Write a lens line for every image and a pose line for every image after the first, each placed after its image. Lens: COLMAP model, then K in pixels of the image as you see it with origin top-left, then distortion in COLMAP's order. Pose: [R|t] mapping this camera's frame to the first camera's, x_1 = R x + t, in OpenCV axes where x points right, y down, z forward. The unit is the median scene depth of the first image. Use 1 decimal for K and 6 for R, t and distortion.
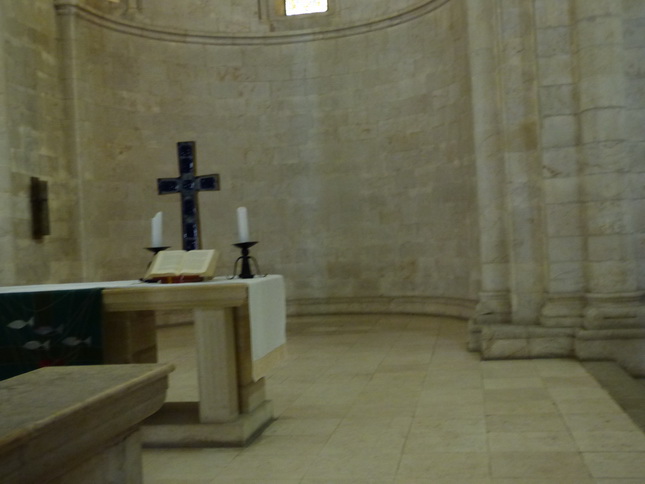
lens RADIAL K [[888.0, 0, 322.5], [0, 888.0, 242.0], [0, 0, 1]] dist [-0.001805, 0.096356]
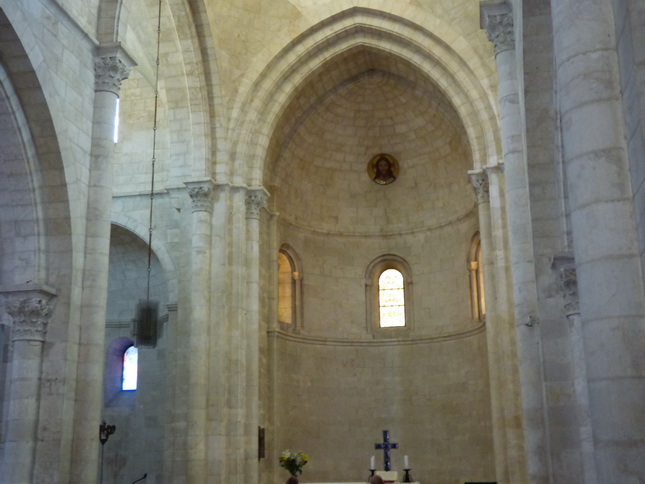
lens RADIAL K [[888.0, 0, 322.5], [0, 888.0, 242.0], [0, 0, 1]] dist [-0.001805, 0.096356]
pose [[0.999195, 0.030910, -0.025586, -0.128461], [-0.036088, 0.971021, -0.236253, -0.009656], [0.017542, 0.236986, 0.971355, -0.780414]]
